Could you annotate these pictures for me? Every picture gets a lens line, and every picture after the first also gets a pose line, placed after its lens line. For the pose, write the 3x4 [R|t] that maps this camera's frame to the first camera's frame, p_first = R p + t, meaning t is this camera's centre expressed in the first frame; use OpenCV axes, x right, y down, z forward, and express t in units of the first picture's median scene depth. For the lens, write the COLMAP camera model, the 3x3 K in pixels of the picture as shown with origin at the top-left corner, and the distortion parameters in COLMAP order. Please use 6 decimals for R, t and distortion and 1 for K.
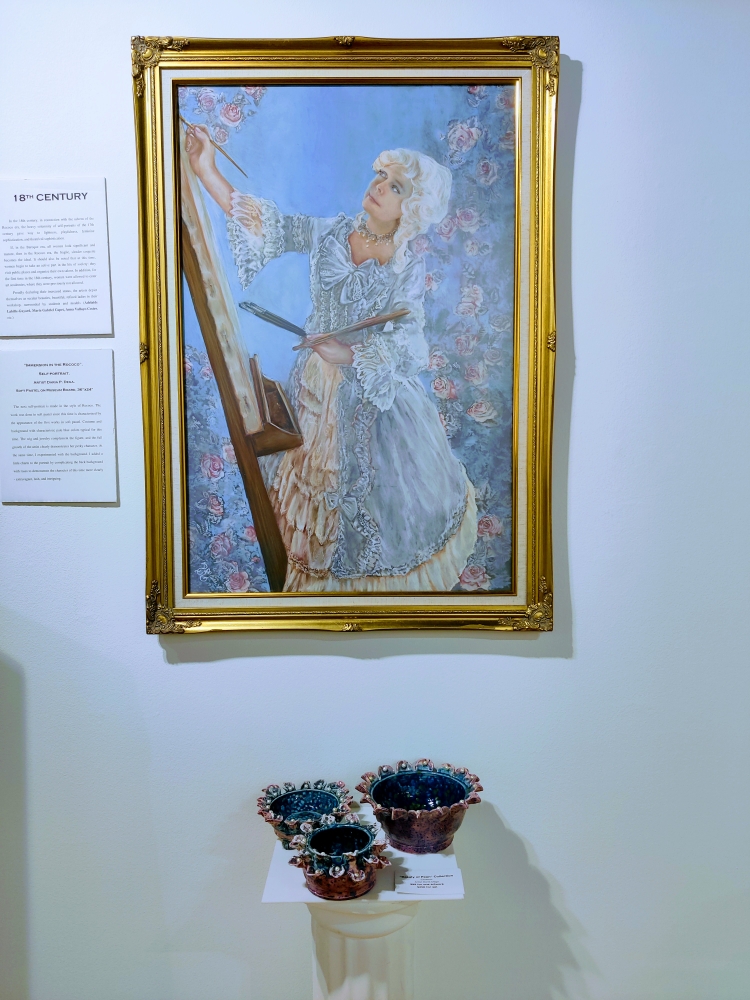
lens RADIAL K [[786.3, 0, 382.6], [0, 786.3, 498.1], [0, 0, 1]] dist [0.003403, -0.001379]
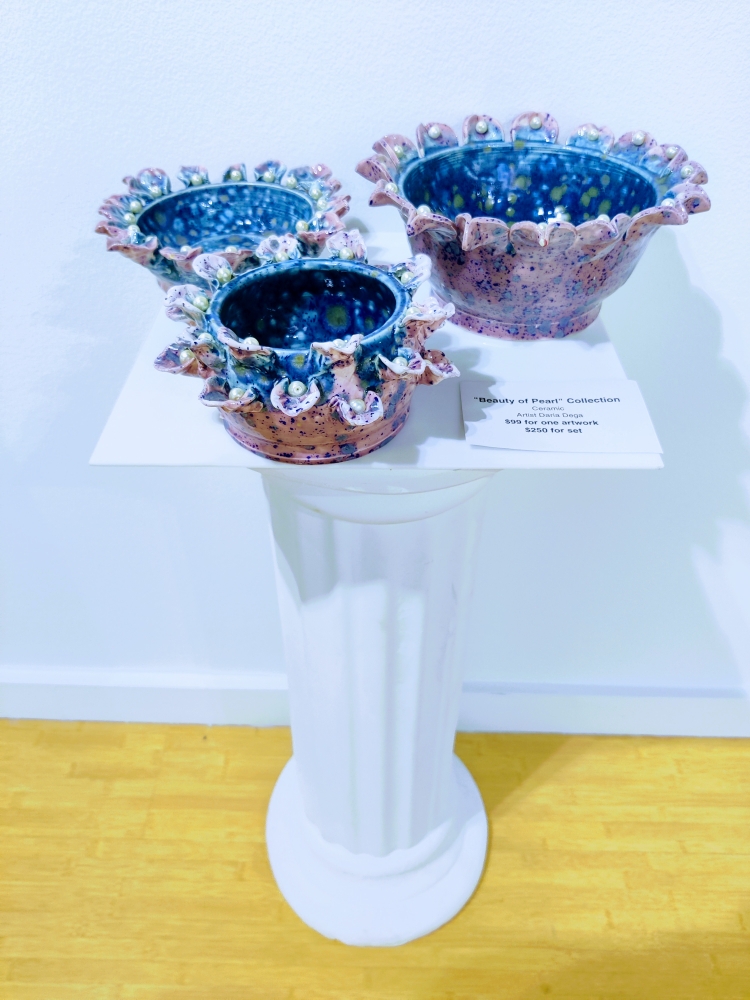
lens RADIAL K [[786.3, 0, 380.1], [0, 786.3, 499.4], [0, 0, 1]] dist [0.003403, -0.001379]
pose [[0.999686, 0.023571, -0.008485, -0.017832], [-0.013544, 0.793449, 0.608485, 0.281281], [0.021075, -0.608180, 0.793520, 0.648151]]
